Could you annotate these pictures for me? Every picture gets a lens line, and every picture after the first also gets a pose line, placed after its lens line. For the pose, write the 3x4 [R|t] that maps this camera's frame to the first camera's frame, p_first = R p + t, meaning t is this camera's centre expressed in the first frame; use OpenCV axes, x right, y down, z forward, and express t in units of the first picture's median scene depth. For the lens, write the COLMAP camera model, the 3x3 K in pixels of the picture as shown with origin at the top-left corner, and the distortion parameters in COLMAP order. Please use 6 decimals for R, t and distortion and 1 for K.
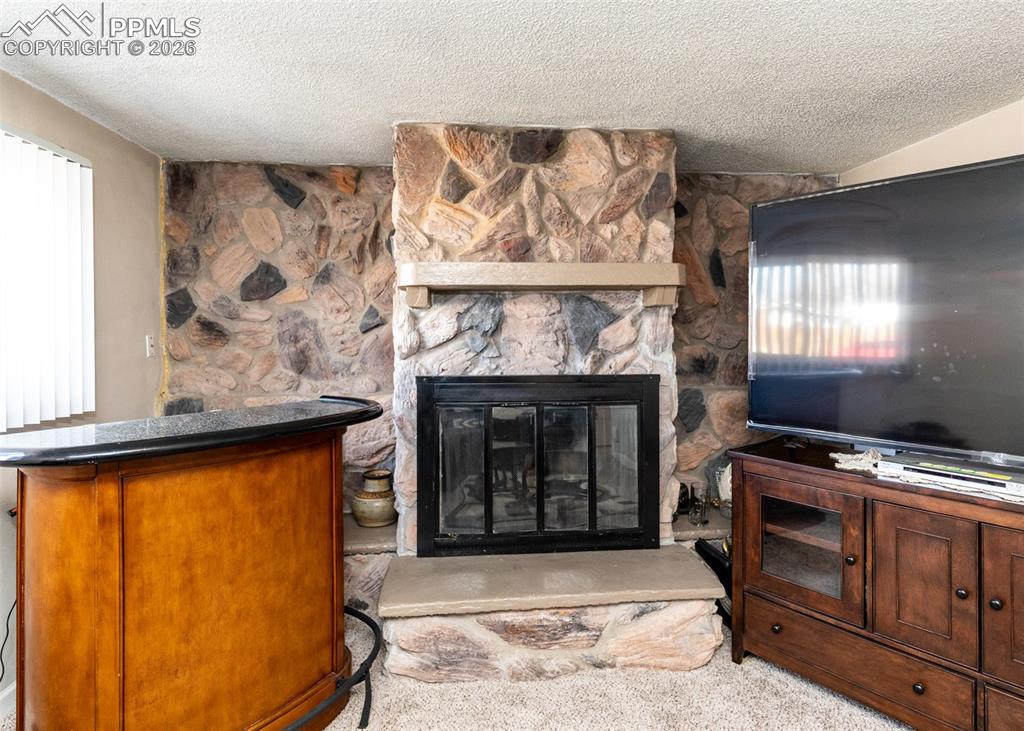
lens RADIAL K [[555.0, 0, 511.9], [0, 555.0, 308.9], [0, 0, 1]] dist [0.000792, -0.000636]
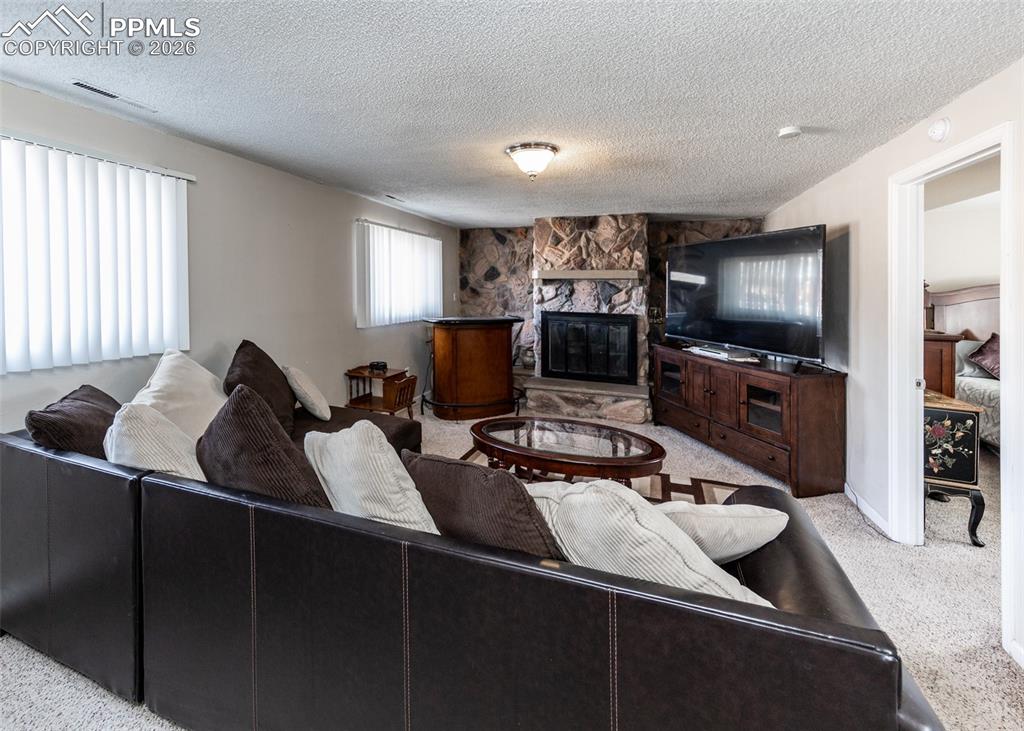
lens RADIAL K [[418.5, 0, 500.5], [0, 418.5, 334.7], [0, 0, 1]] dist [0.009645, -0.000080]
pose [[0.910697, 0.064234, -0.408051, 0.488985], [-0.005118, 0.989514, 0.144343, -0.058095], [0.413044, -0.129365, 0.901476, -0.945342]]
